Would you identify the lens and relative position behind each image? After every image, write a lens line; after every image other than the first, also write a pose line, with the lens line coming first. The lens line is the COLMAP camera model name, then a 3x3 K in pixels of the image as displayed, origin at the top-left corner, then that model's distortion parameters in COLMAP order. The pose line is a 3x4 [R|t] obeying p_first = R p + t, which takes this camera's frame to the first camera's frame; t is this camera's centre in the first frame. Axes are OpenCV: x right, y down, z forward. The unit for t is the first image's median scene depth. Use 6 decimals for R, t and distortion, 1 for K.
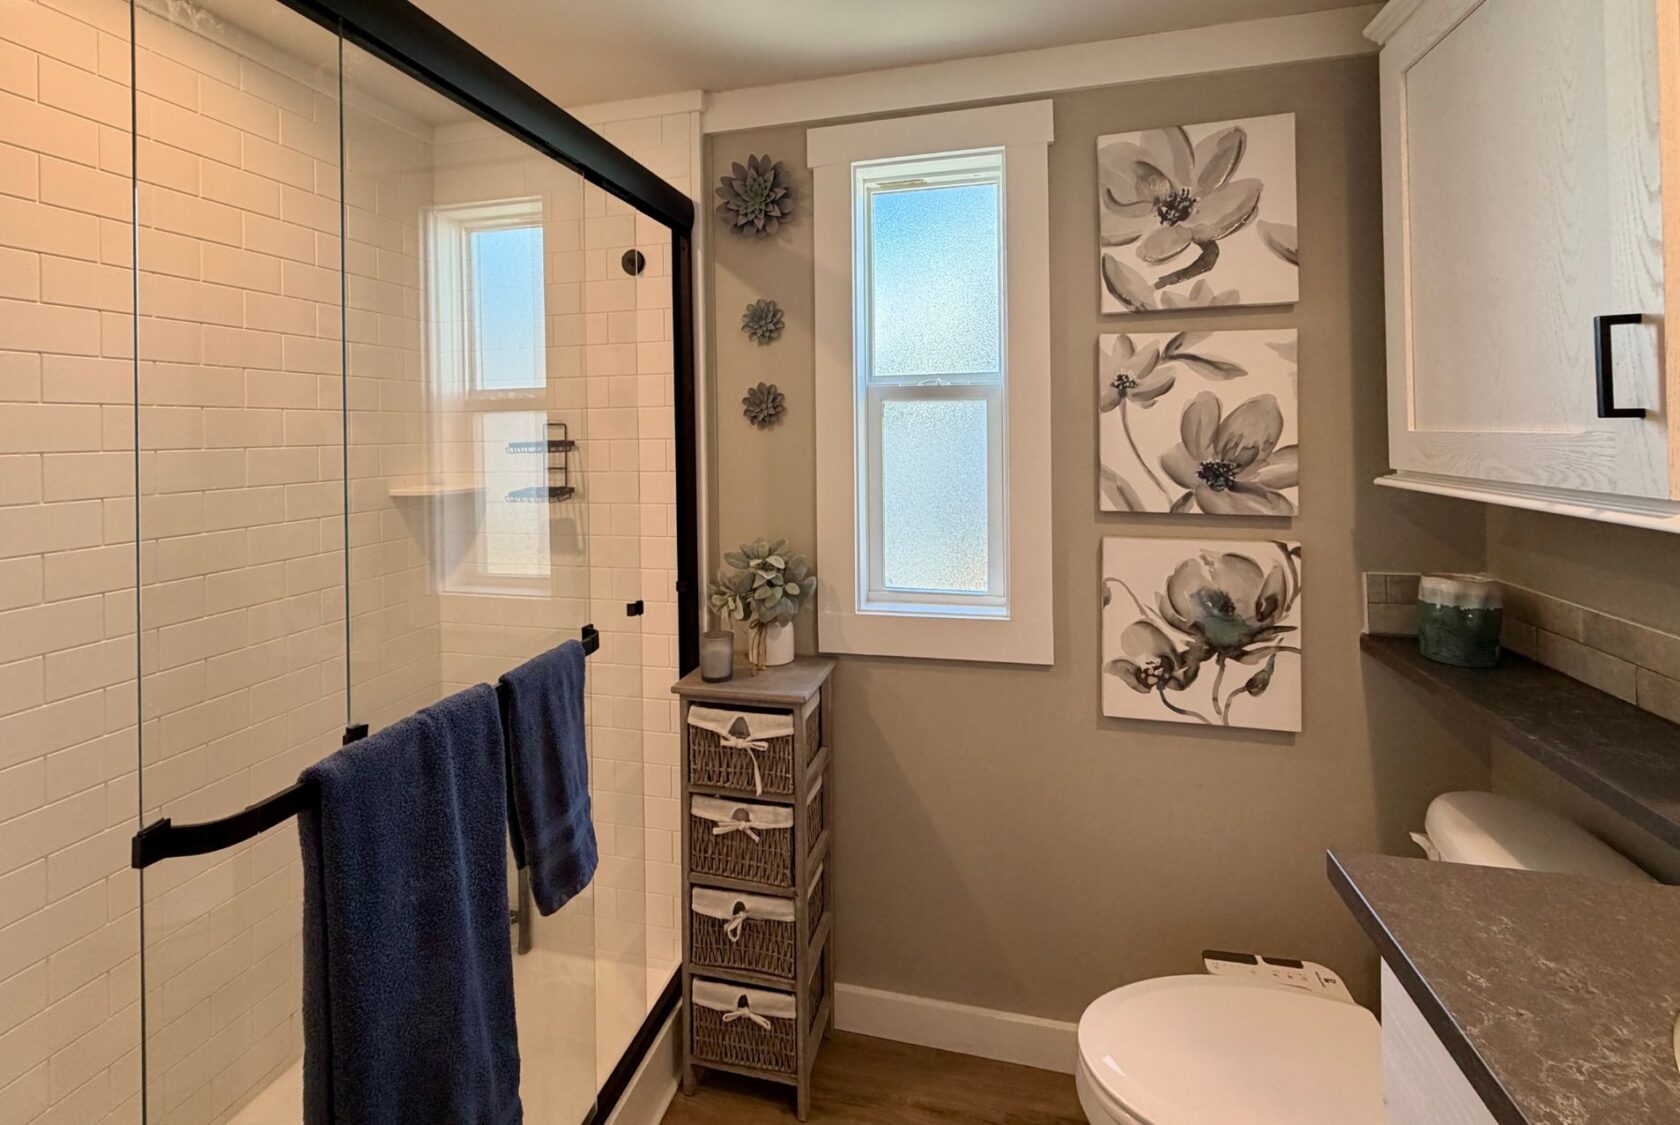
lens RADIAL K [[698.1, 0, 840.1], [0, 698.1, 524.0], [0, 0, 1]] dist [0.000488, 0.000121]
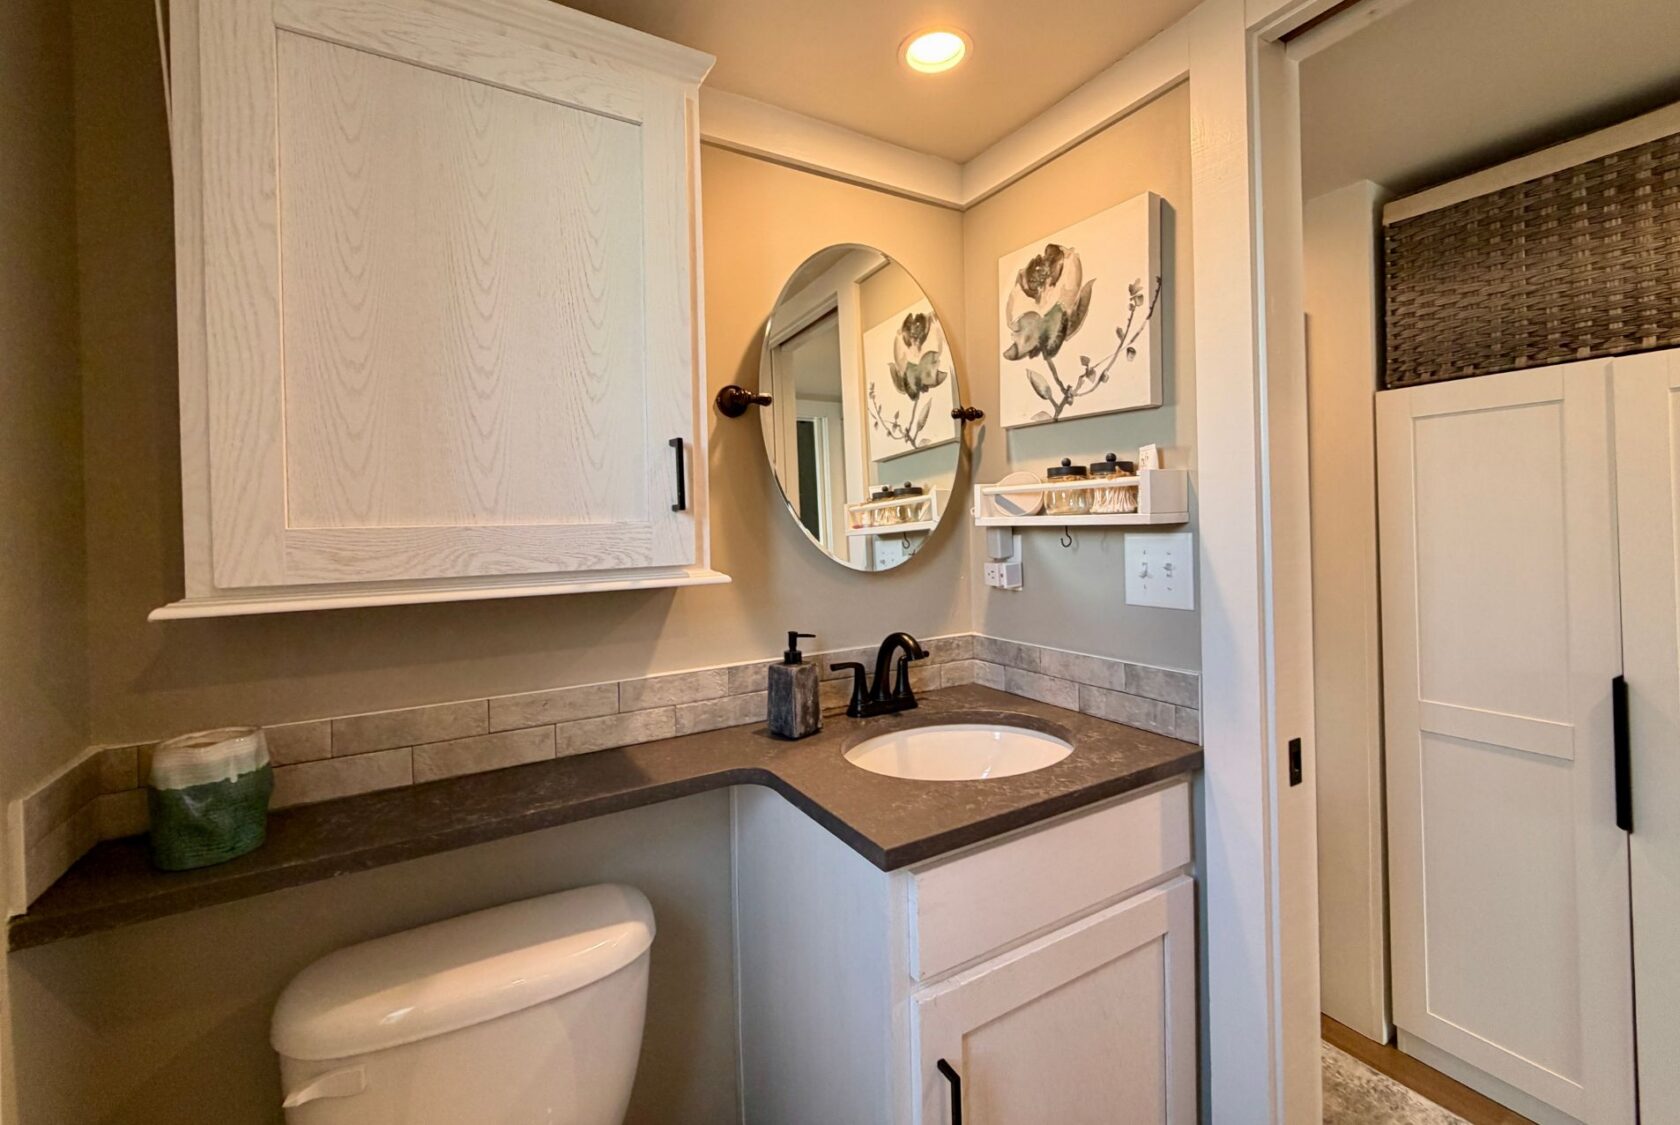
lens RADIAL K [[698.1, 0, 840.1], [0, 698.1, 524.0], [0, 0, 1]] dist [0.000488, 0.000121]
pose [[-0.697563, 0.020234, 0.716238, -0.114485], [0.123985, 0.987931, 0.092843, -0.188873], [-0.705715, 0.153567, -0.691653, 1.531894]]
